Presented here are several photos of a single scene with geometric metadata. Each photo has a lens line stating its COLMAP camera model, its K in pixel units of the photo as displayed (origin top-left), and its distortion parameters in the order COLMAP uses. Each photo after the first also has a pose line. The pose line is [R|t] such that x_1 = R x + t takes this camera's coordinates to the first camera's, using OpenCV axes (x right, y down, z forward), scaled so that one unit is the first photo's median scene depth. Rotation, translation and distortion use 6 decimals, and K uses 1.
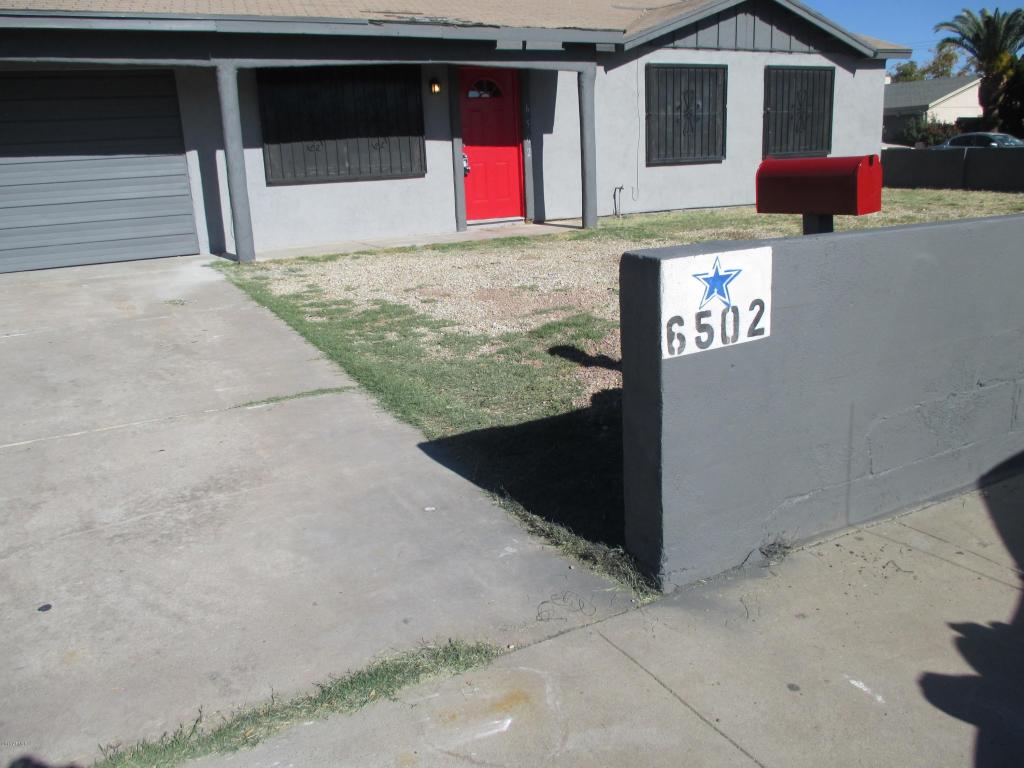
lens RADIAL K [[849.5, 0, 512.0], [0, 849.5, 384.0], [0, 0, 1]] dist [-0.020586, -0.010448]
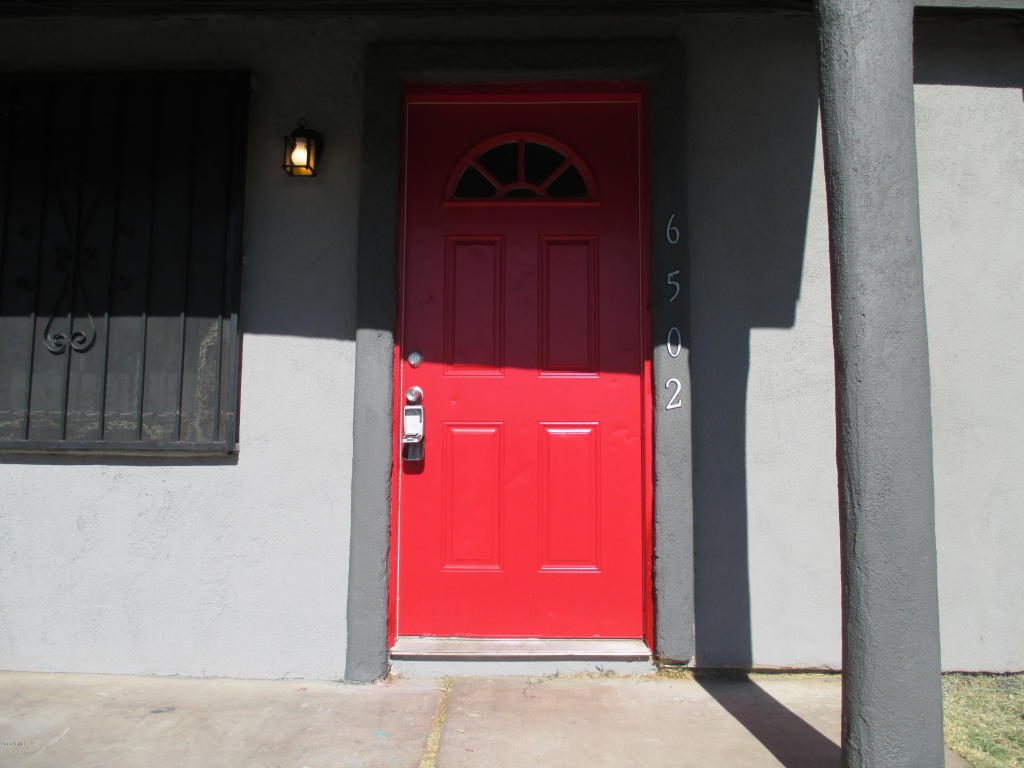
lens RADIAL K [[849.5, 0, 512.0], [0, 849.5, 384.0], [0, 0, 1]] dist [-0.020586, -0.010448]
pose [[0.855851, 0.014707, -0.517014, 0.106719], [-0.179544, 0.945886, -0.270305, -0.197353], [0.485061, 0.324167, 0.812177, 0.763054]]
